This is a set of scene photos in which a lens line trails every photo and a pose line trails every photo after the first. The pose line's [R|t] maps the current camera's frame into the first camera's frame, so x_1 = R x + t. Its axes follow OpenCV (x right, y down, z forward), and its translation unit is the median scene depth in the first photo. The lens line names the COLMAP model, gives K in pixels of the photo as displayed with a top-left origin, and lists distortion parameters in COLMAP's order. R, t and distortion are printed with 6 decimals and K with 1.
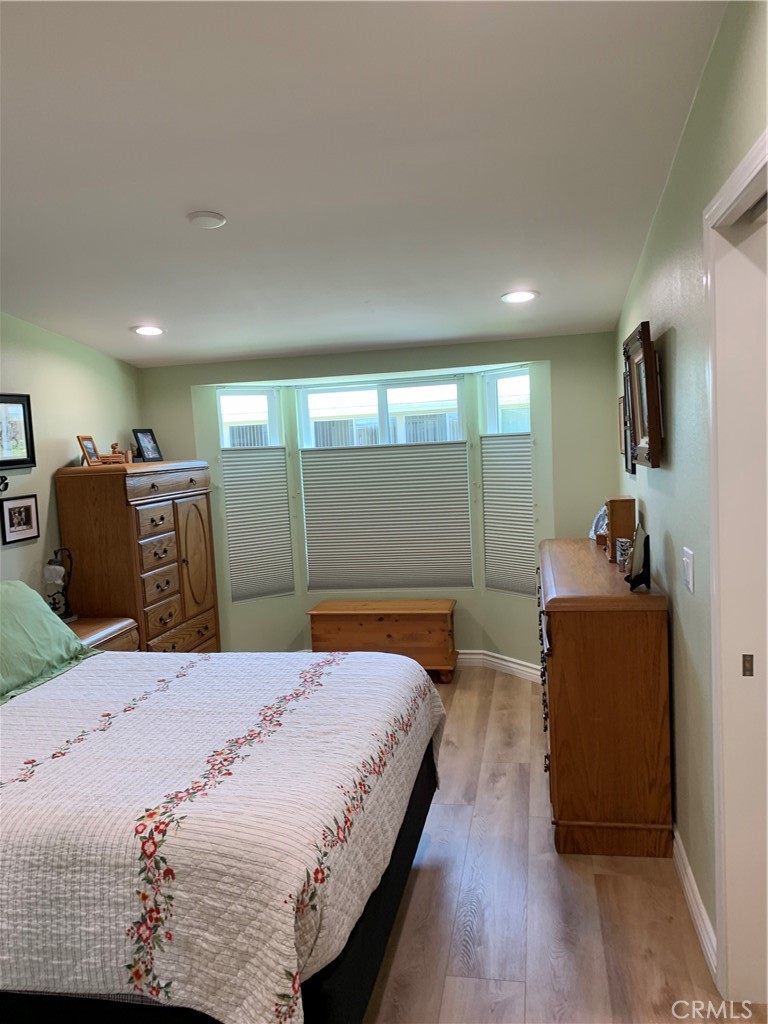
lens RADIAL K [[796.1, 0, 397.7], [0, 796.1, 513.8], [0, 0, 1]] dist [0.076636, -0.000906]
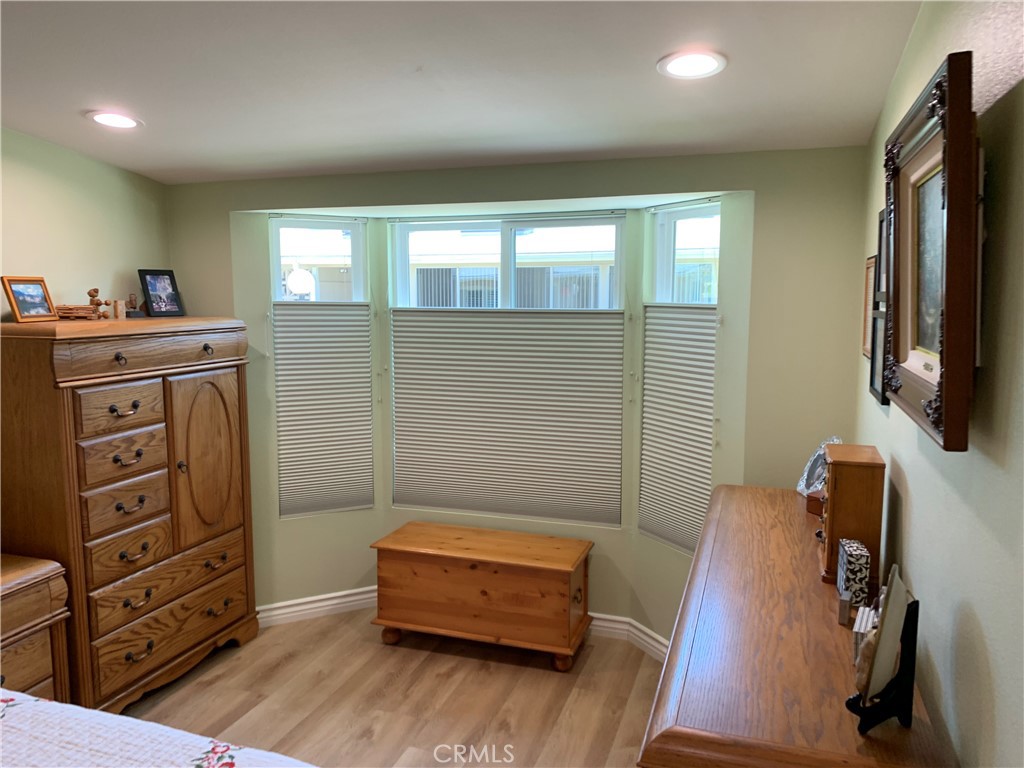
lens RADIAL K [[786.7, 0, 512.2], [0, 786.7, 382.4], [0, 0, 1]] dist [0.010229, -0.002259]
pose [[0.987473, 0.071014, -0.140906, 0.102338], [-0.066614, 0.997140, 0.035707, -0.054781], [0.143038, -0.025874, 0.989379, 0.372886]]
